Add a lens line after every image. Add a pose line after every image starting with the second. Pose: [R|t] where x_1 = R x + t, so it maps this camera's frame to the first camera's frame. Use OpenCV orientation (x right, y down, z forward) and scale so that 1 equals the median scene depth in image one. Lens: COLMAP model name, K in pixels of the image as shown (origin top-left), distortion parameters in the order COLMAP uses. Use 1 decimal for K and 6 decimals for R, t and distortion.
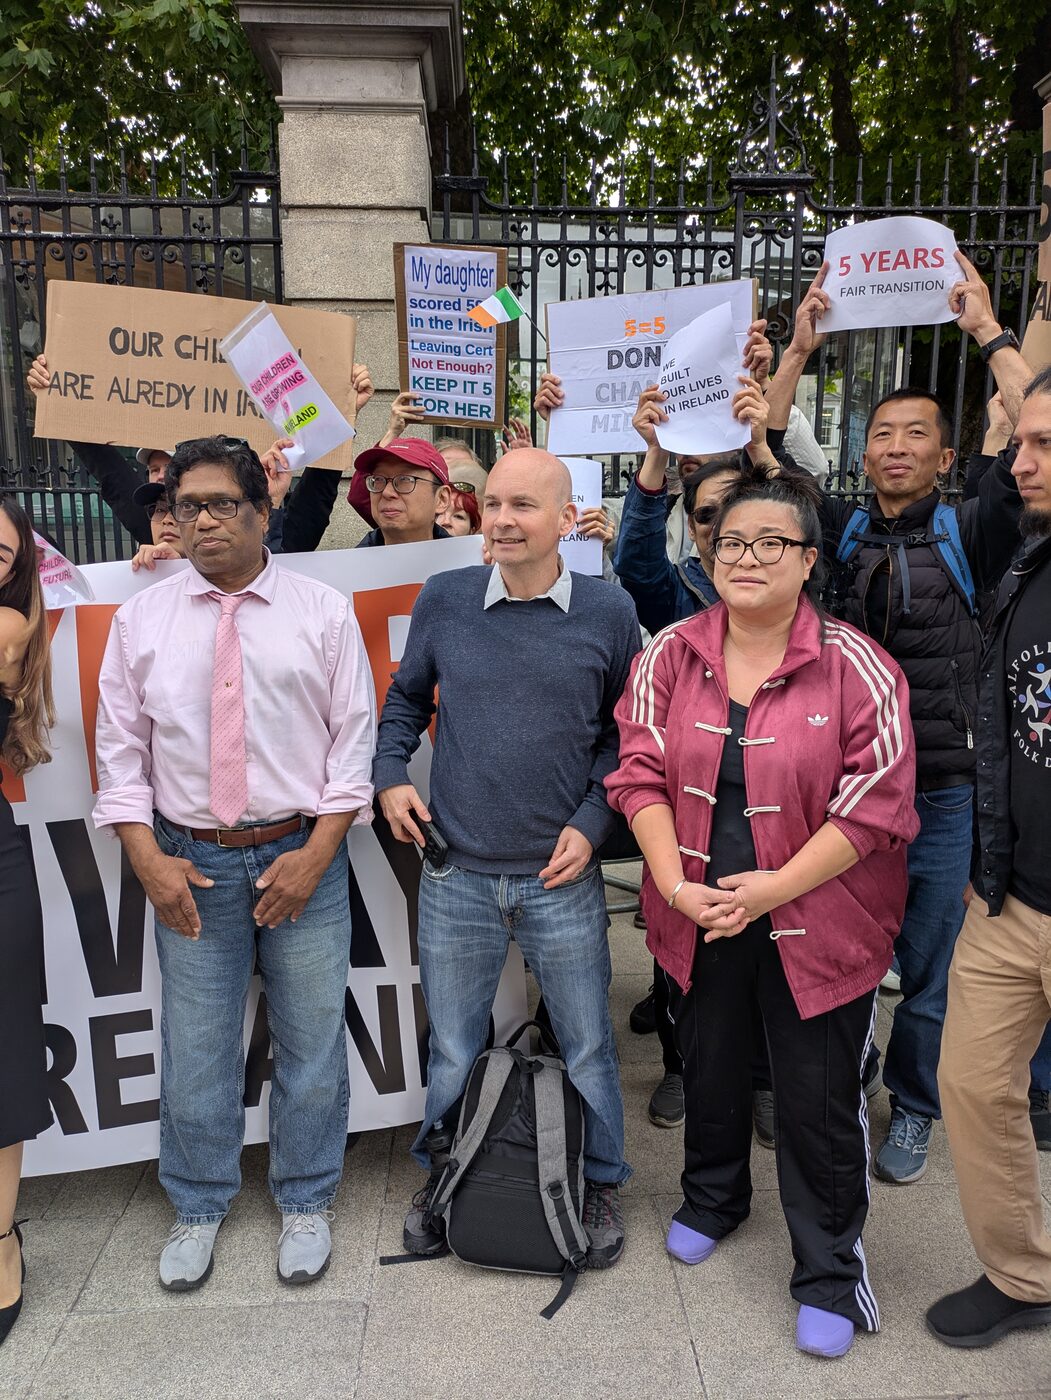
lens RADIAL K [[975.4, 0, 543.8], [0, 975.4, 694.1], [0, 0, 1]] dist [0.003241, -0.006830]
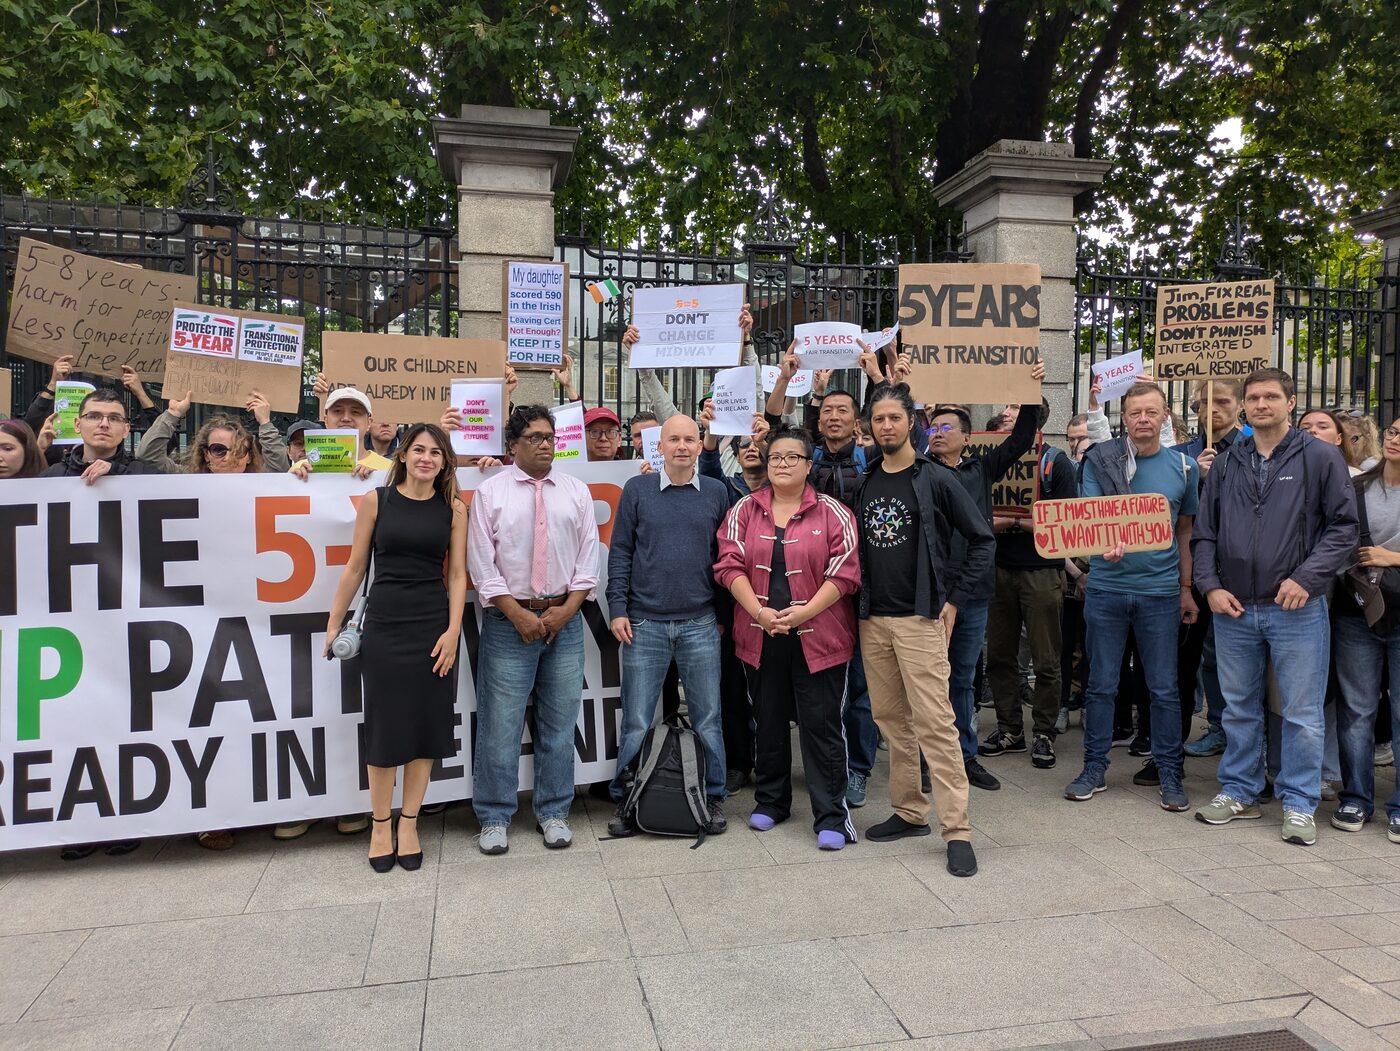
lens RADIAL K [[975.4, 0, 701.4], [0, 975.4, 522.8], [0, 0, 1]] dist [0.003241, -0.006830]
pose [[0.985894, -0.002497, 0.167351, -0.284974], [0.024430, 0.991327, -0.129127, 0.228958], [-0.165577, 0.131394, 0.977405, -0.922459]]
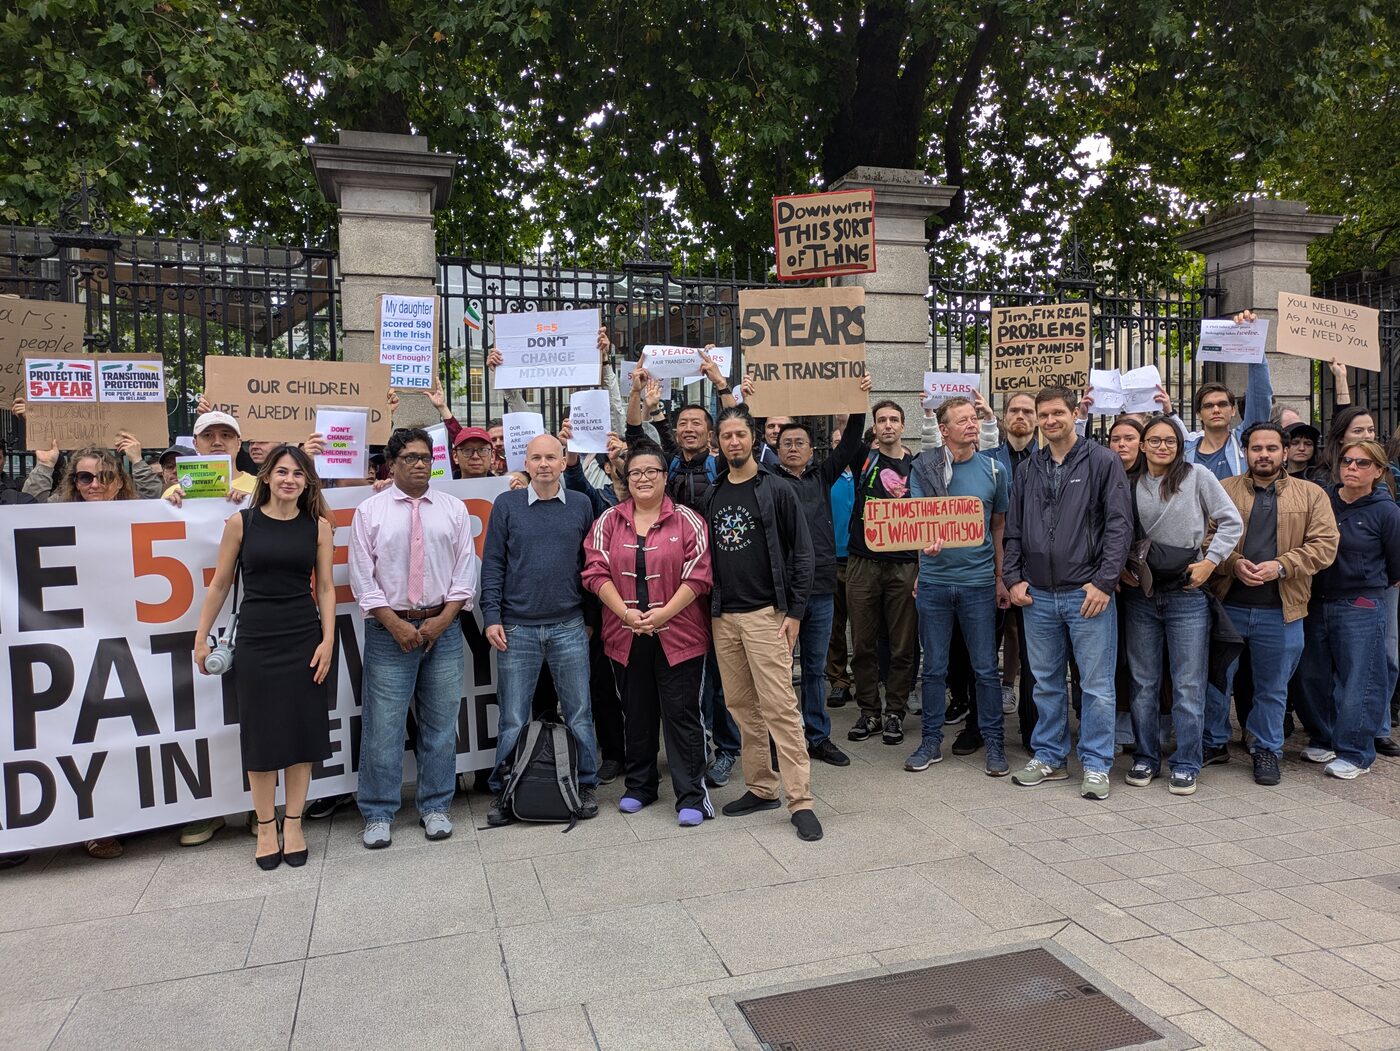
lens RADIAL K [[975.4, 0, 714.5], [0, 975.4, 538.4], [0, 0, 1]] dist [0.003241, -0.006830]
pose [[0.966625, -0.034478, 0.253866, -0.191293], [0.064095, 0.991936, -0.109333, 0.237802], [-0.248050, 0.121956, 0.961040, -1.112275]]
